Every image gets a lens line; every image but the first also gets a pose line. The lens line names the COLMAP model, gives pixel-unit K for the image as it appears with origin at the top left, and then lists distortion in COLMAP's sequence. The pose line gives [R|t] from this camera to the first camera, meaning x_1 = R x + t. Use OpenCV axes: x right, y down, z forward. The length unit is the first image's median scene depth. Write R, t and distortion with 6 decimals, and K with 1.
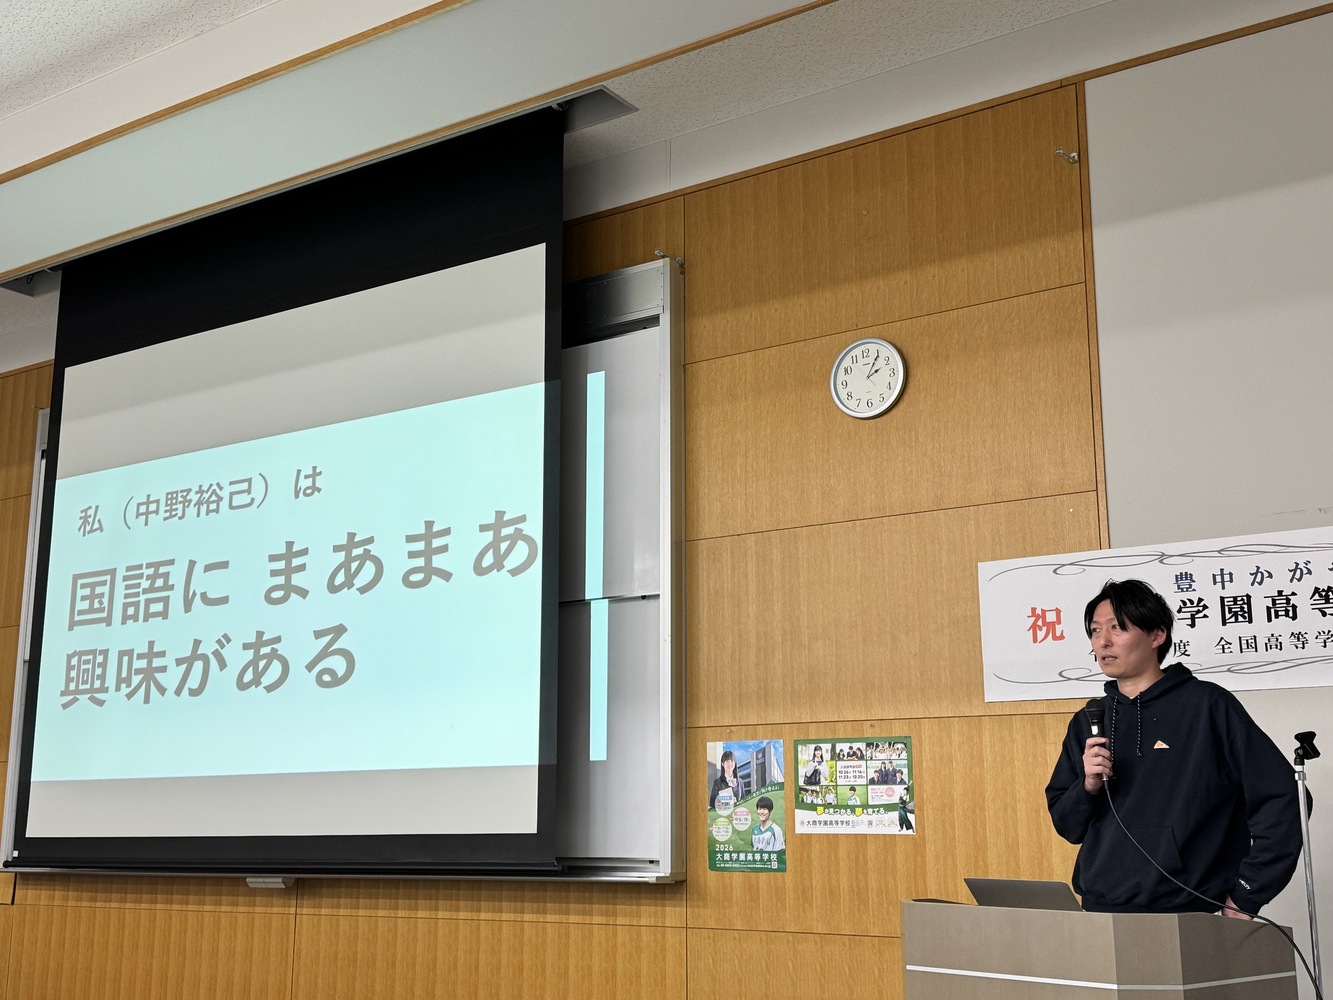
lens RADIAL K [[1548.1, 0, 666.5], [0, 1548.1, 500.0], [0, 0, 1]] dist [0.232660, -0.543711]
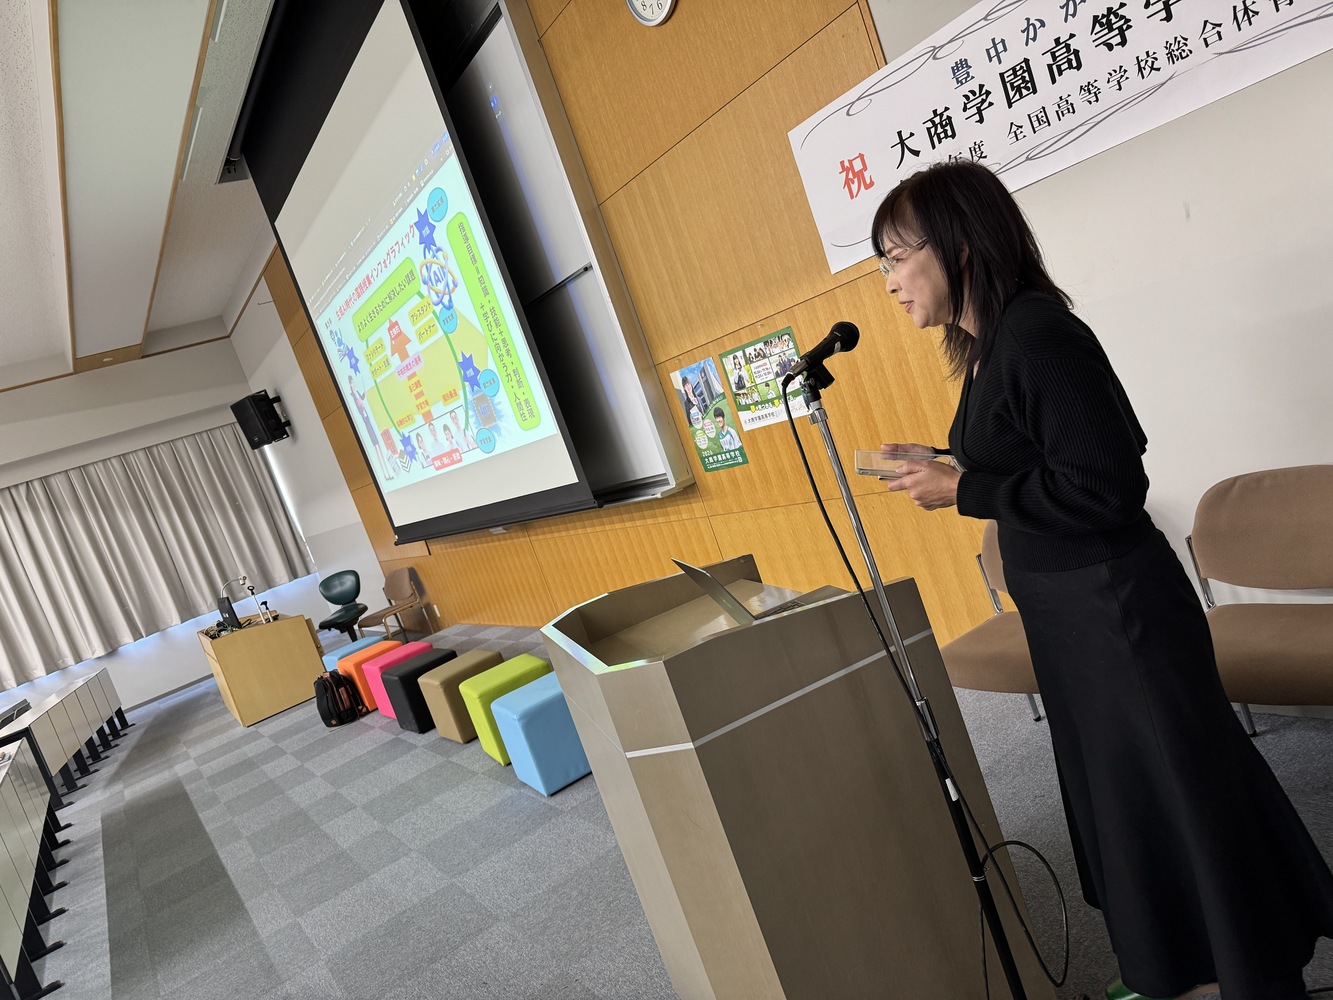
lens RADIAL K [[944.3, 0, 666.5], [0, 944.3, 500.0], [0, 0, 1]] dist [0.112927, -0.144011]
pose [[0.870167, -0.267416, -0.413881, 0.310617], [0.404577, 0.867209, 0.290287, 0.033383], [0.281294, -0.420045, 0.862807, 0.372266]]
